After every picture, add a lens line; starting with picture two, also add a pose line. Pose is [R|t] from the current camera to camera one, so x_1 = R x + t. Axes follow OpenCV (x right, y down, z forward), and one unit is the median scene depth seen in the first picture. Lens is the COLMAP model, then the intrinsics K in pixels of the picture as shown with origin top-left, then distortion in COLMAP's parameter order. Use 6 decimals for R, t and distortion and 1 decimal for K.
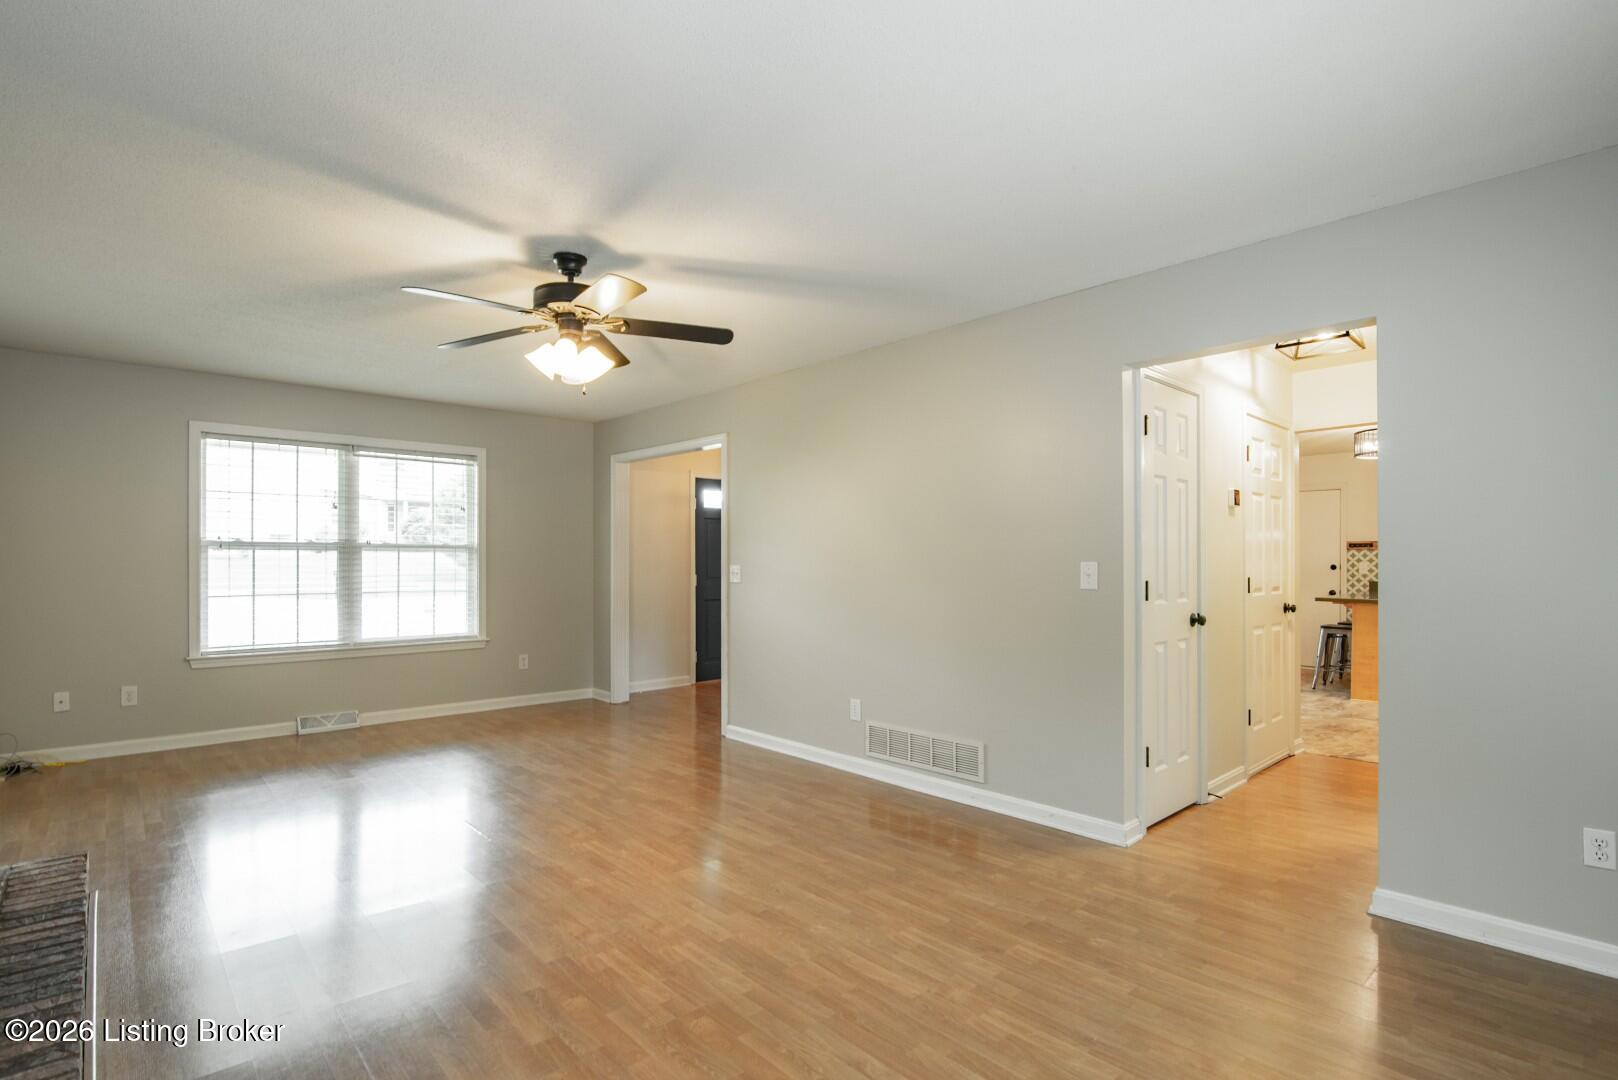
lens RADIAL K [[778.6, 0, 807.6], [0, 778.6, 565.1], [0, 0, 1]] dist [0.000218, 0.000029]
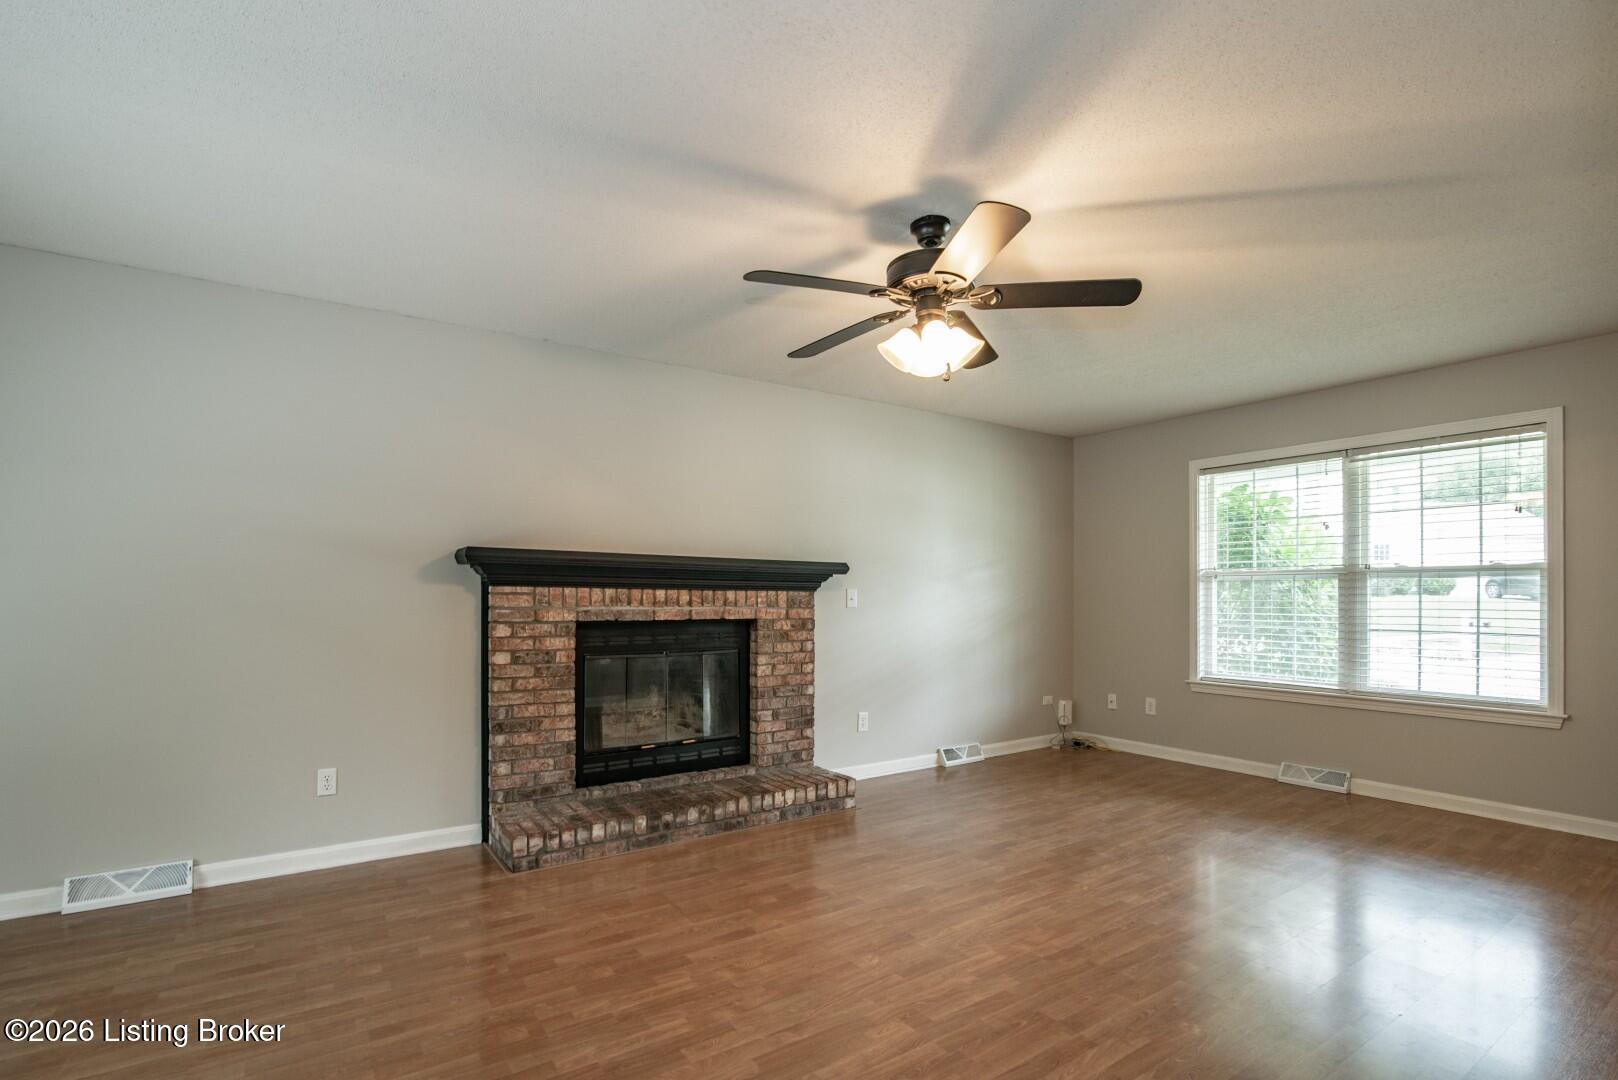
lens RADIAL K [[770.7, 0, 808.3], [0, 770.7, 593.8], [0, 0, 1]] dist [-0.022463, 0.000036]
pose [[-0.144609, -0.004140, -0.989480, 0.291031], [-0.002100, 0.999990, -0.003877, 0.003165], [0.989487, 0.001517, -0.144616, 0.547872]]
